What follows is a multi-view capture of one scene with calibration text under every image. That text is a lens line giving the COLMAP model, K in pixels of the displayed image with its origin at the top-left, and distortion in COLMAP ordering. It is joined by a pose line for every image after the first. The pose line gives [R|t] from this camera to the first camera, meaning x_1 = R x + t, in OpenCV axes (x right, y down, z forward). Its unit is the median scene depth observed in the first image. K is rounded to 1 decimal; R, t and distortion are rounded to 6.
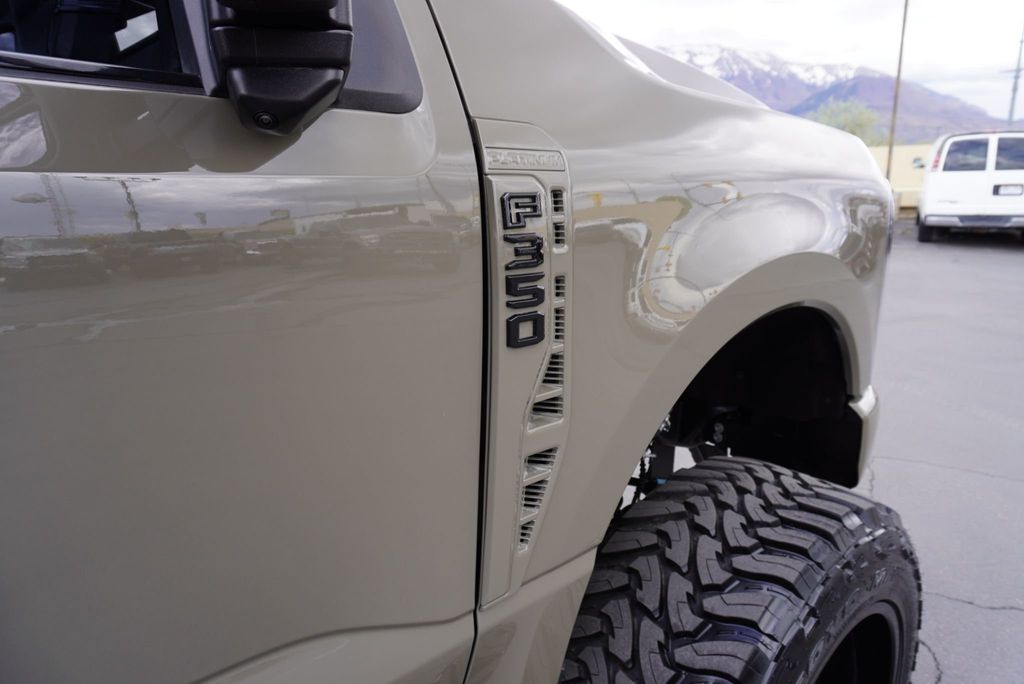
lens RADIAL K [[676.0, 0, 514.3], [0, 676.0, 335.4], [0, 0, 1]] dist [-0.022084, 0.019694]
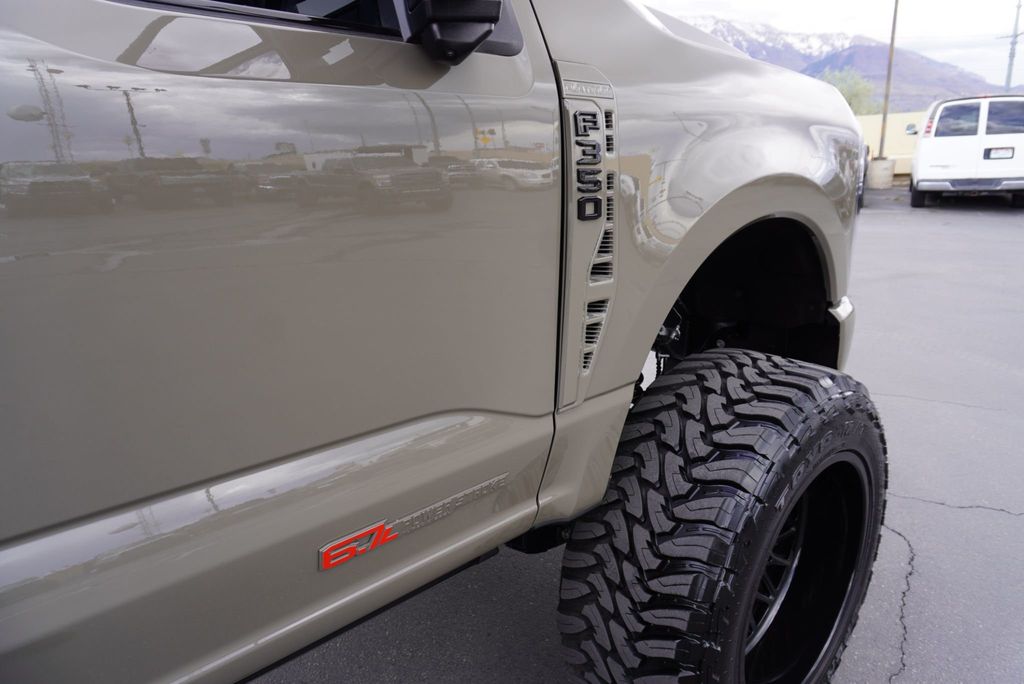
lens RADIAL K [[676.0, 0, 513.6], [0, 676.0, 334.0], [0, 0, 1]] dist [-0.022084, 0.019694]
pose [[0.999788, -0.020553, 0.001260, -0.101327], [0.020508, 0.999380, 0.028619, 0.142321], [-0.001848, -0.028588, 0.999590, -0.298392]]
